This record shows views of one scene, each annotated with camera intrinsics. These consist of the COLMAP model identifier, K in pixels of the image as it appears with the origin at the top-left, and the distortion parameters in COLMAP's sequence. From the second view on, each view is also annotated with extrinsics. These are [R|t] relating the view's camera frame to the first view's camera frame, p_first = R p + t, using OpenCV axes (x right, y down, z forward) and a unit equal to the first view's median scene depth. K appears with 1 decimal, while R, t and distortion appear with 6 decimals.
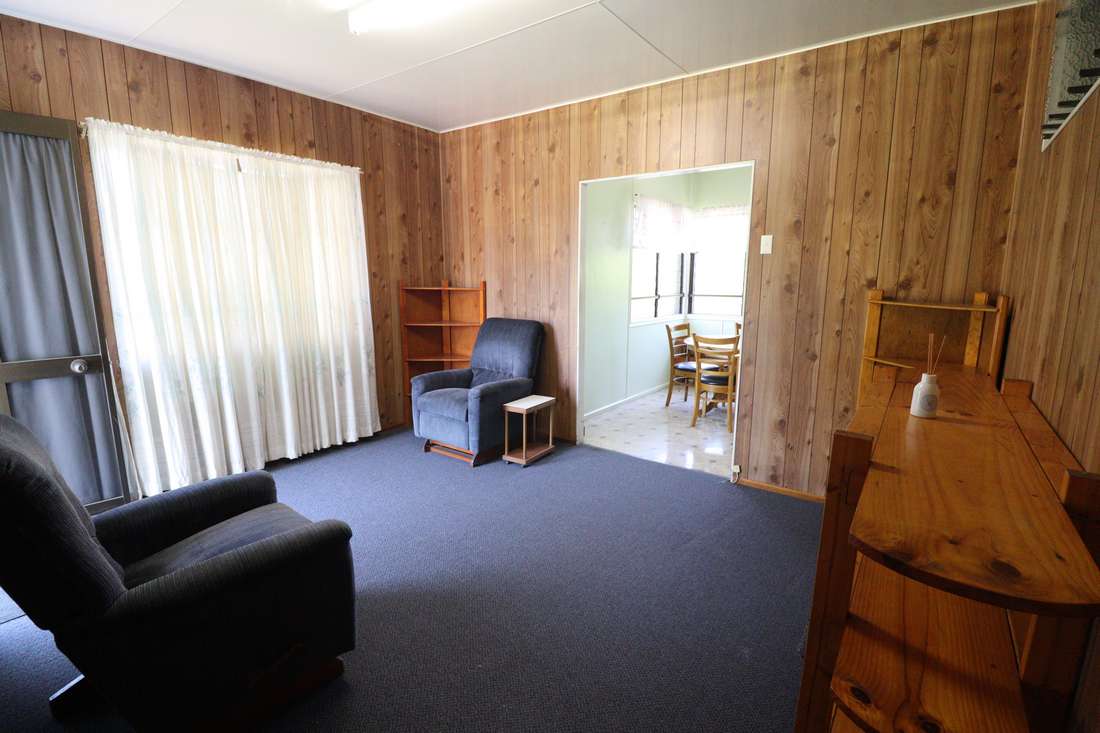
lens RADIAL K [[509.9, 0, 566.3], [0, 509.9, 365.1], [0, 0, 1]] dist [0.001631, -0.016143]
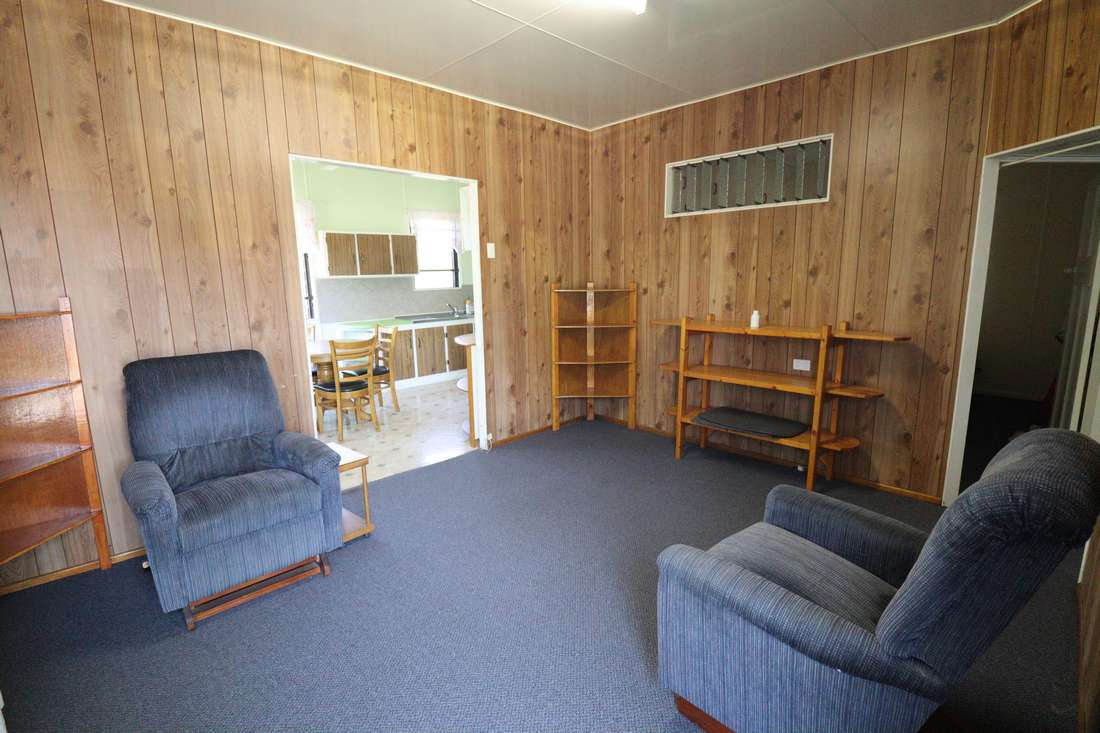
lens RADIAL K [[509.9, 0, 566.3], [0, 509.9, 365.1], [0, 0, 1]] dist [0.001631, -0.016143]
pose [[0.150345, -0.184863, 0.971196, -0.870768], [0.182523, 0.970665, 0.156507, -0.128792], [-0.971639, 0.153736, 0.179677, 0.651935]]
